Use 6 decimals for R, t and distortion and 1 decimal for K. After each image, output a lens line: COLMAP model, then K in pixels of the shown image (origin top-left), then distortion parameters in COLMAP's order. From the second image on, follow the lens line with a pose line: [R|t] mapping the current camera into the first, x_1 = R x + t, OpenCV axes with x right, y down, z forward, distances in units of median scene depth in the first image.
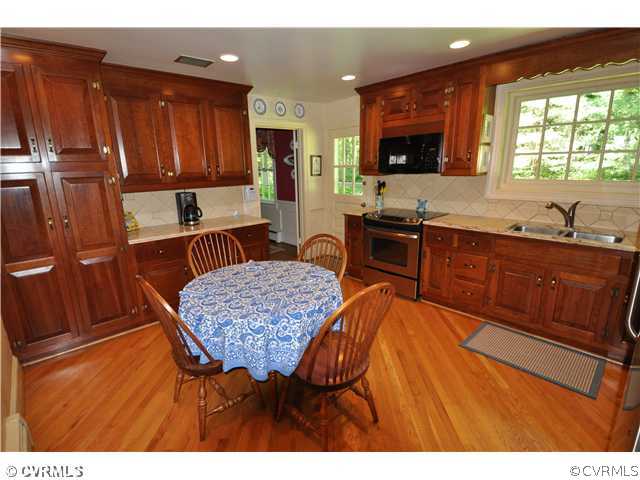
lens RADIAL K [[312.3, 0, 313.0], [0, 312.3, 239.8], [0, 0, 1]] dist [-0.000993, -0.000343]
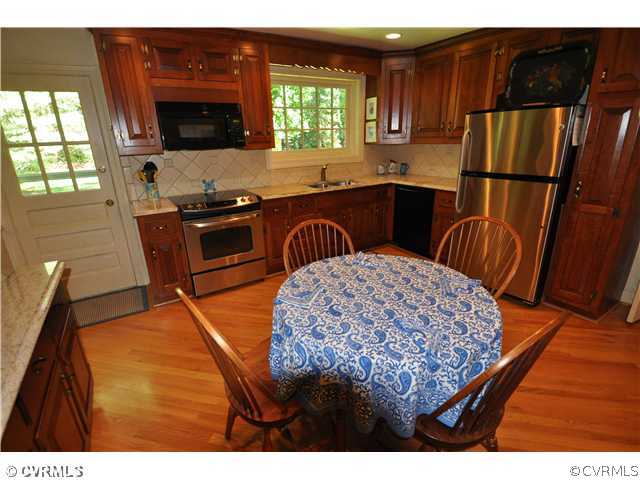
lens RADIAL K [[312.3, 0, 313.0], [0, 312.3, 239.8], [0, 0, 1]] dist [-0.000993, -0.000343]
pose [[0.186516, -0.287537, 0.939433, -0.693556], [0.249203, 0.938786, 0.237862, -0.154526], [-0.950321, 0.189744, 0.246753, 0.782315]]
